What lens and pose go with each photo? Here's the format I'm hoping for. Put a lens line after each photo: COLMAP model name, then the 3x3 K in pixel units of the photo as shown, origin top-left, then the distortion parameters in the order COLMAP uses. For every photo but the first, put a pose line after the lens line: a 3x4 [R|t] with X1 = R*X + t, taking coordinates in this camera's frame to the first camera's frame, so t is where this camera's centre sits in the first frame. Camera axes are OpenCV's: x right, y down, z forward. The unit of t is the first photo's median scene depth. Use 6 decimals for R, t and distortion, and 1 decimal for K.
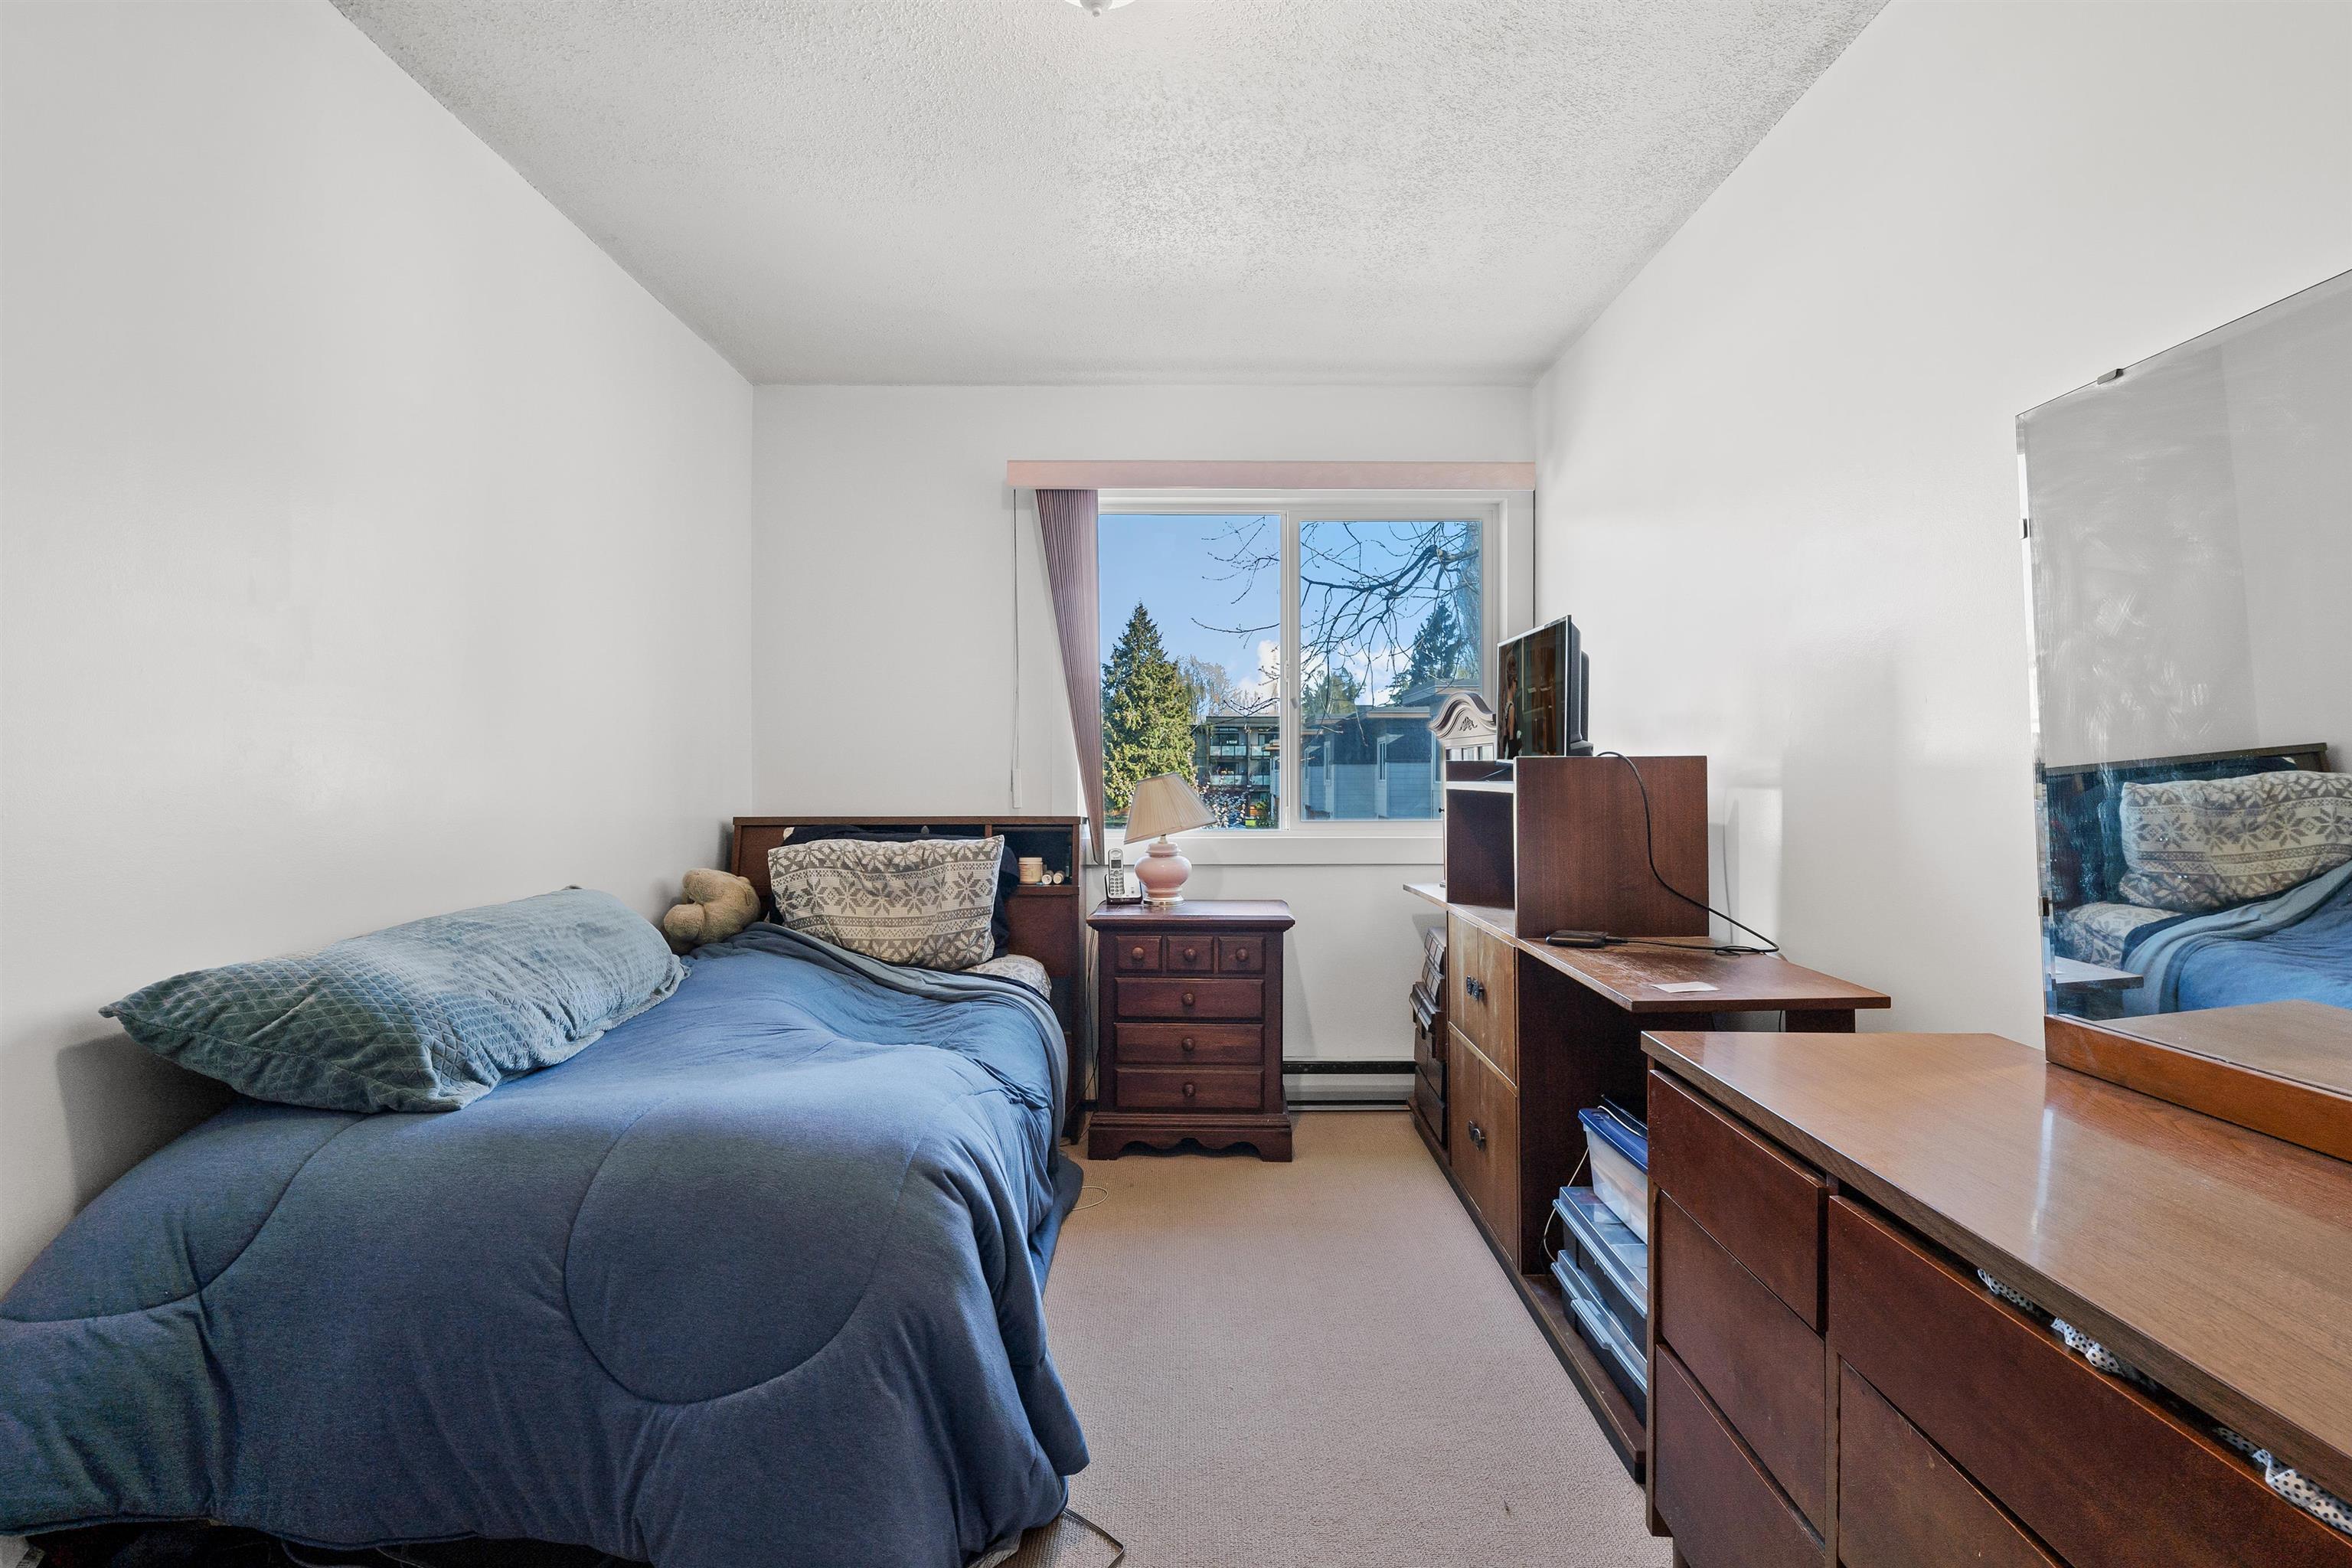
lens RADIAL K [[1075.1, 0, 1178.9], [0, 1075.1, 775.1], [0, 0, 1]] dist [0.002736, -0.000457]
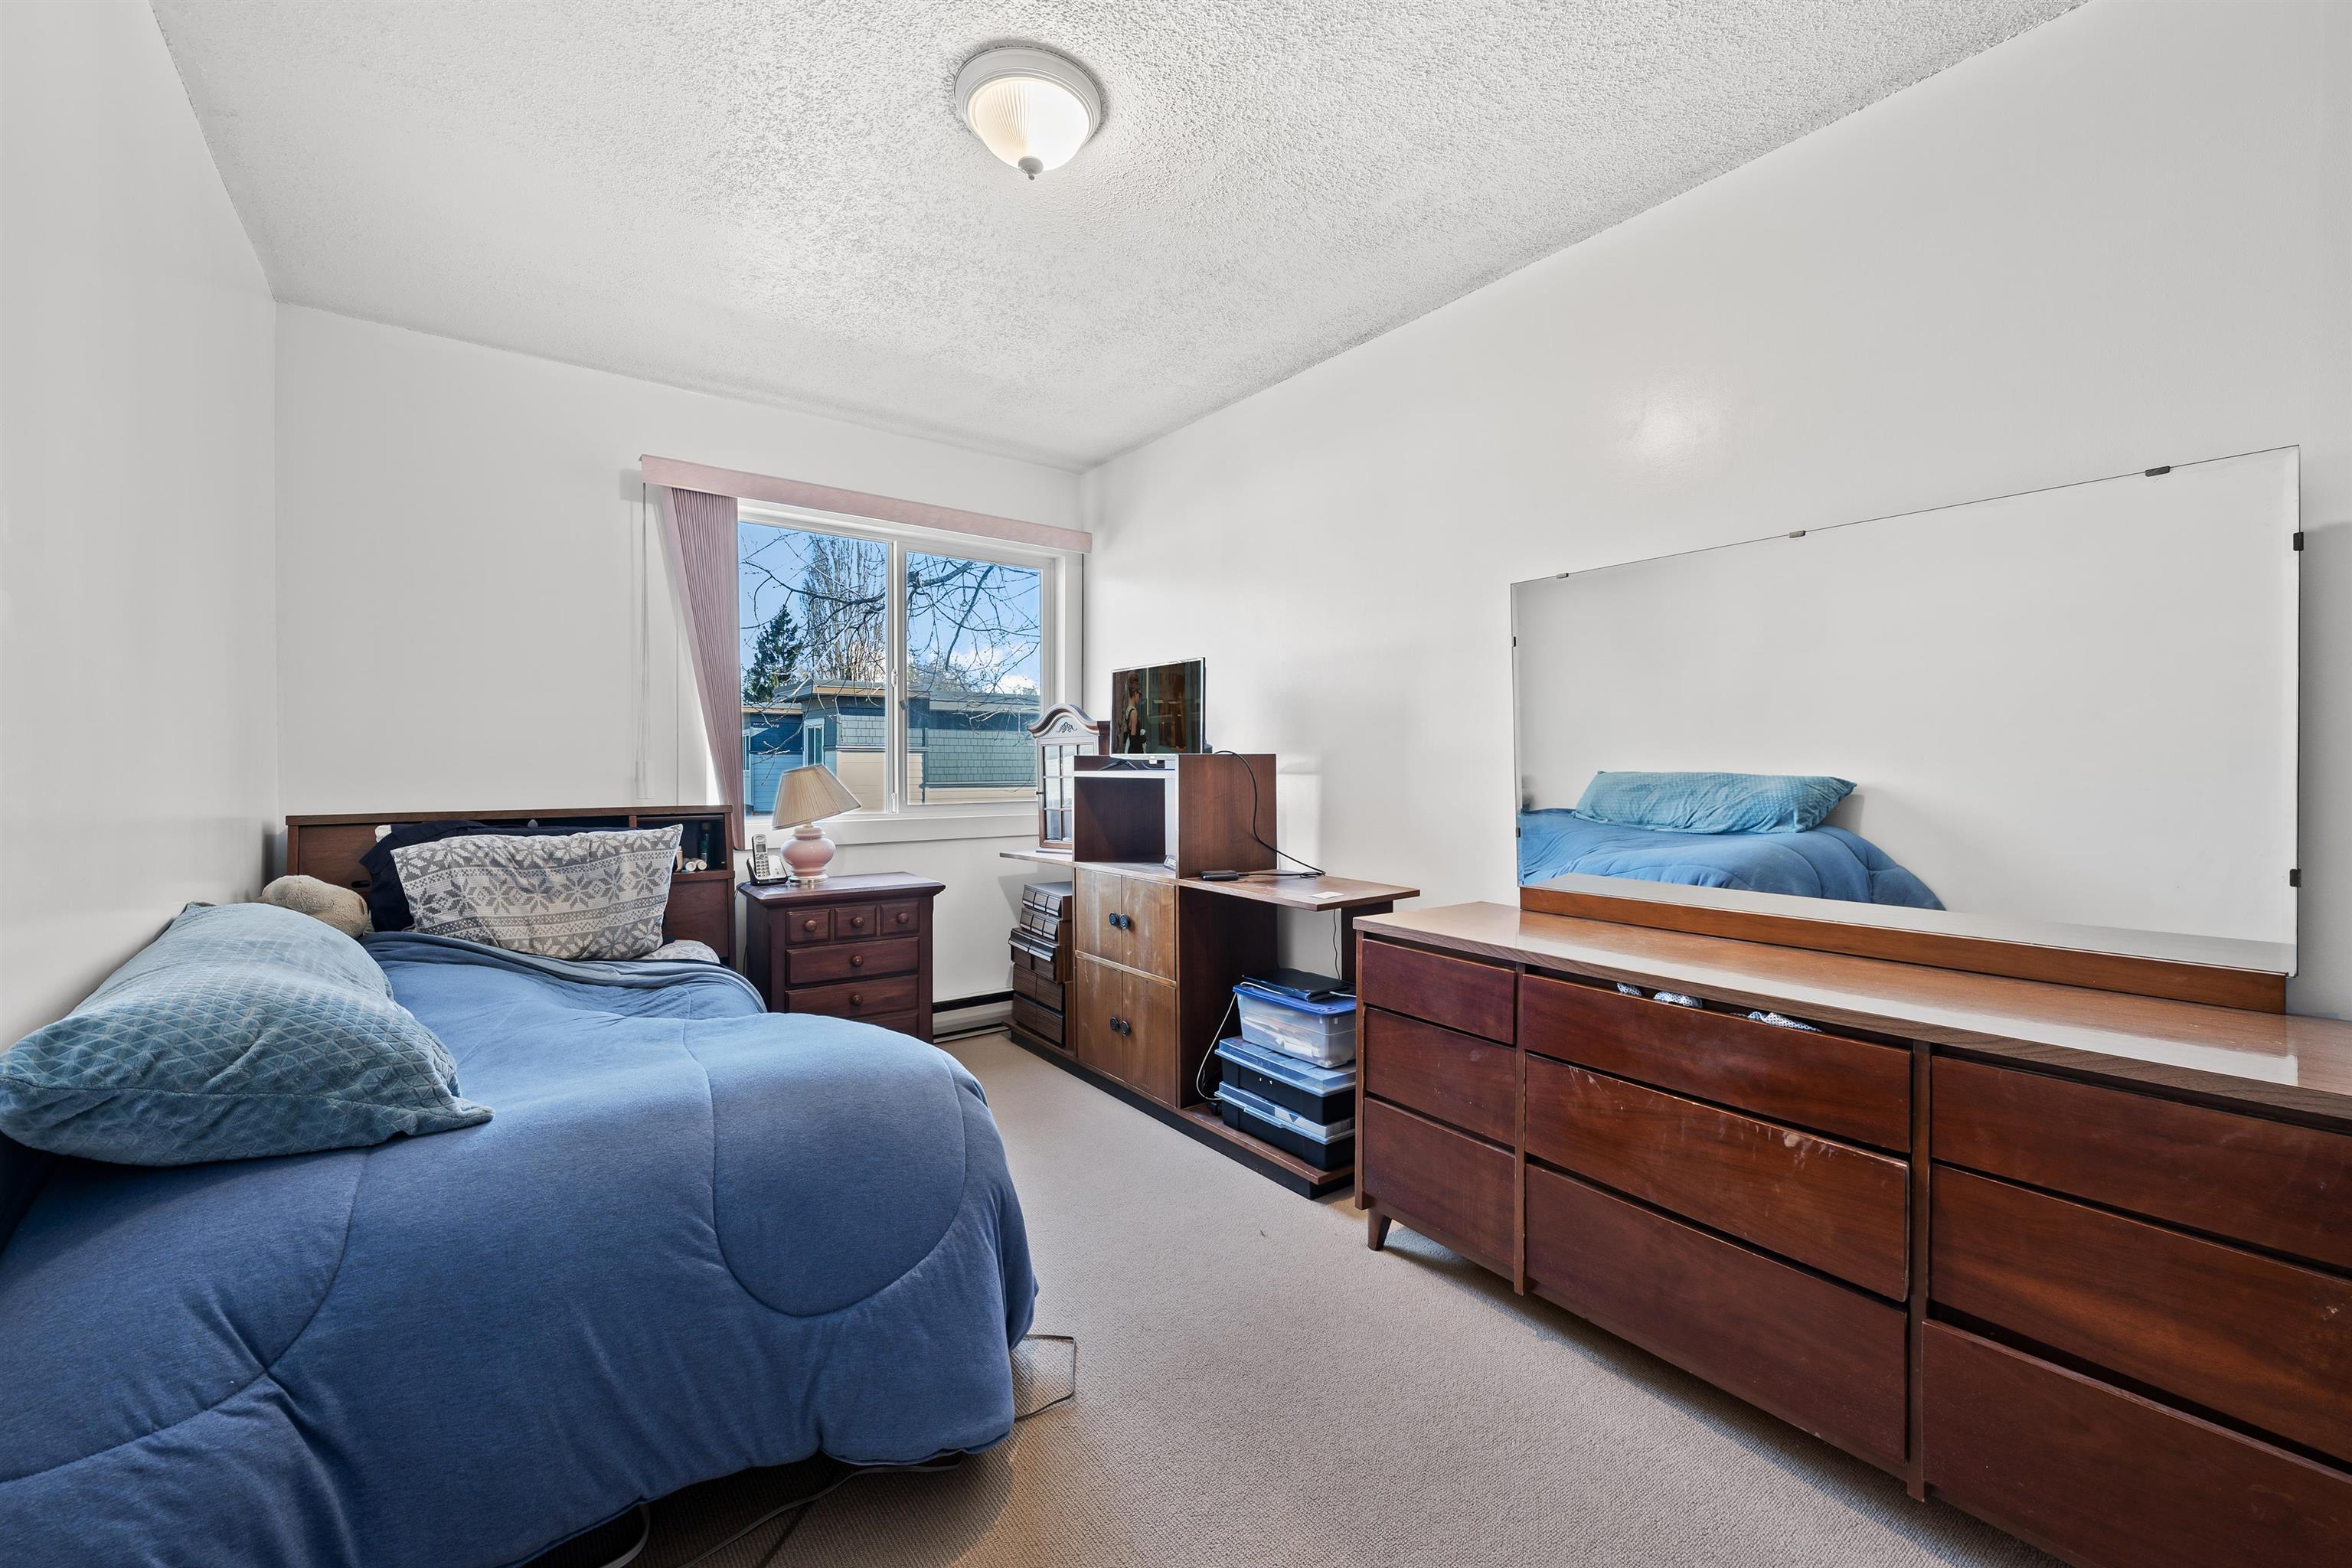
lens RADIAL K [[942.1, 0, 1170.4], [0, 942.1, 776.5], [0, 0, 1]] dist [-0.002286, 0.000016]
pose [[0.805180, -0.006880, 0.592990, -0.328146], [0.000056, 0.999934, 0.011527, -0.000541], [-0.593030, -0.009248, 0.805127, -0.008883]]
